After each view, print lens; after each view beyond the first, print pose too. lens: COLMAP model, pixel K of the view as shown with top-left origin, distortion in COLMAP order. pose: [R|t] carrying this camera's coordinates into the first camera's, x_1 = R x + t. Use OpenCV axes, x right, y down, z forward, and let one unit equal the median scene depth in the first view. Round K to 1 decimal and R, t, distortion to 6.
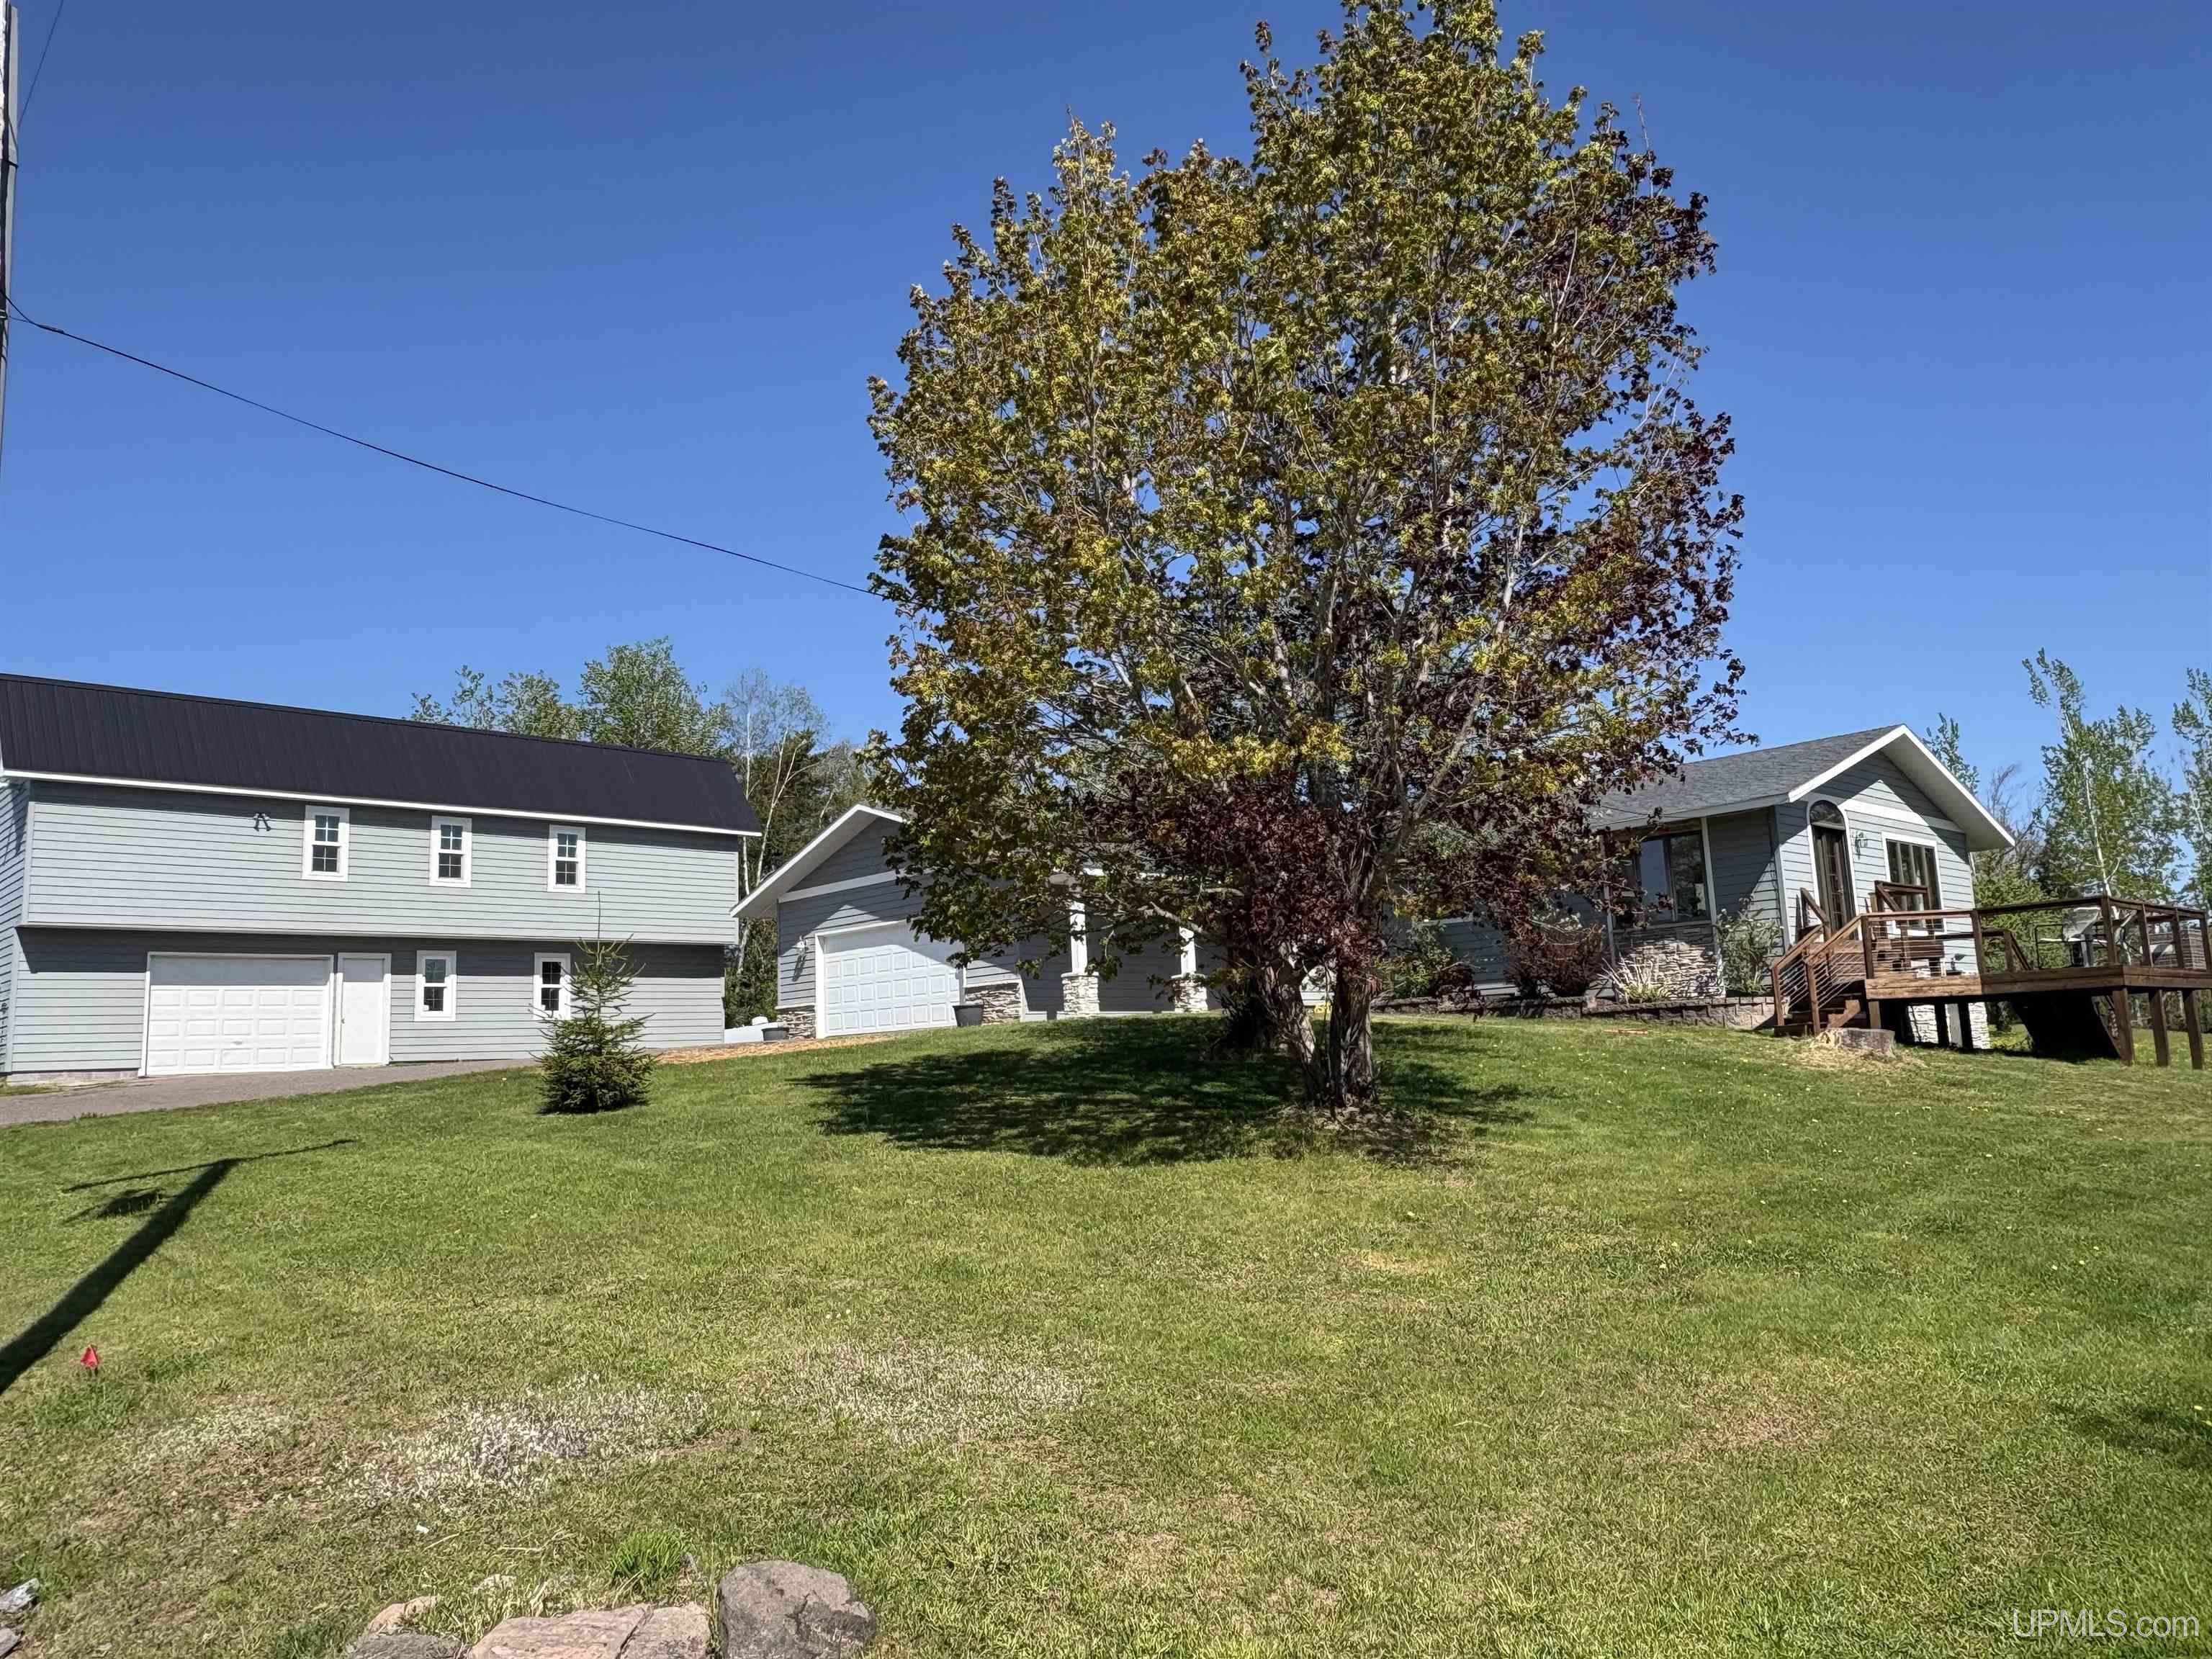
lens RADIAL K [[1589.8, 0, 1106.0], [0, 1589.8, 829.5], [0, 0, 1]] dist [0.001098, 0.045074]
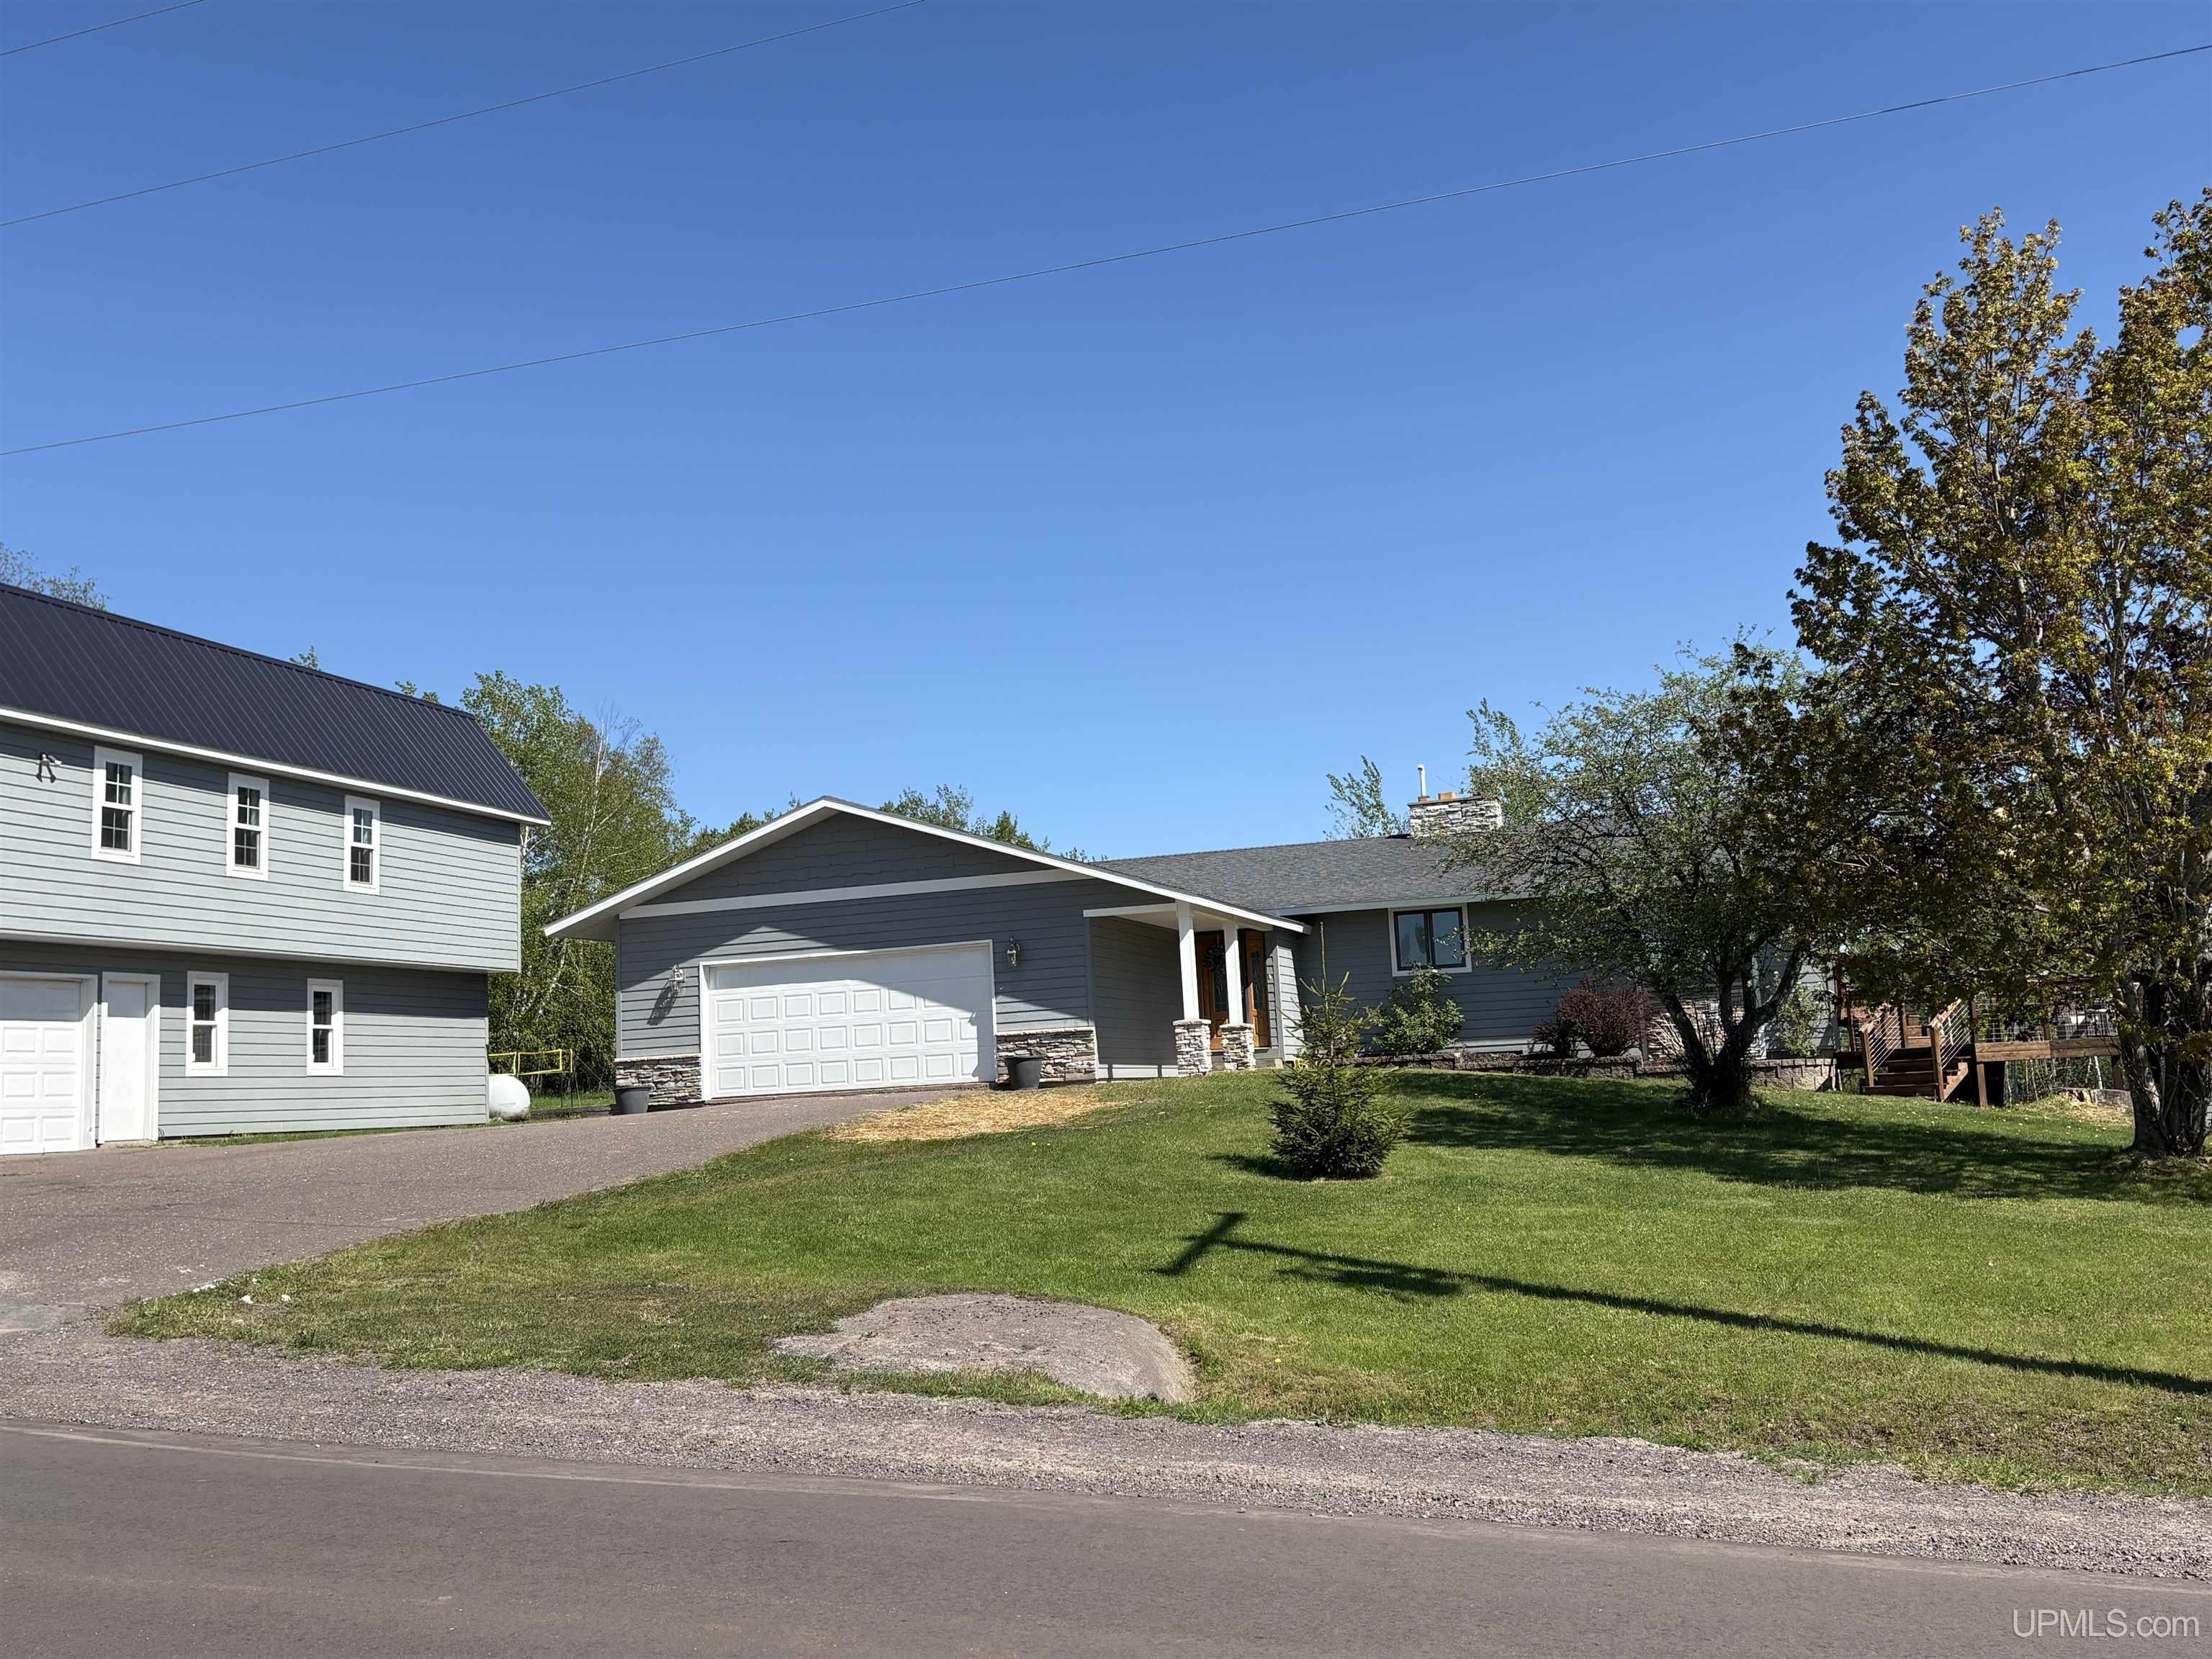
lens RADIAL K [[2091.5, 0, 1106.0], [0, 2091.5, 829.5], [0, 0, 1]] dist [0.105750, -0.002008]
pose [[0.876240, 0.062464, 0.477809, -0.534158], [-0.059562, 0.997999, -0.021240, 0.012556], [-0.478180, -0.009848, 0.878207, 0.025951]]
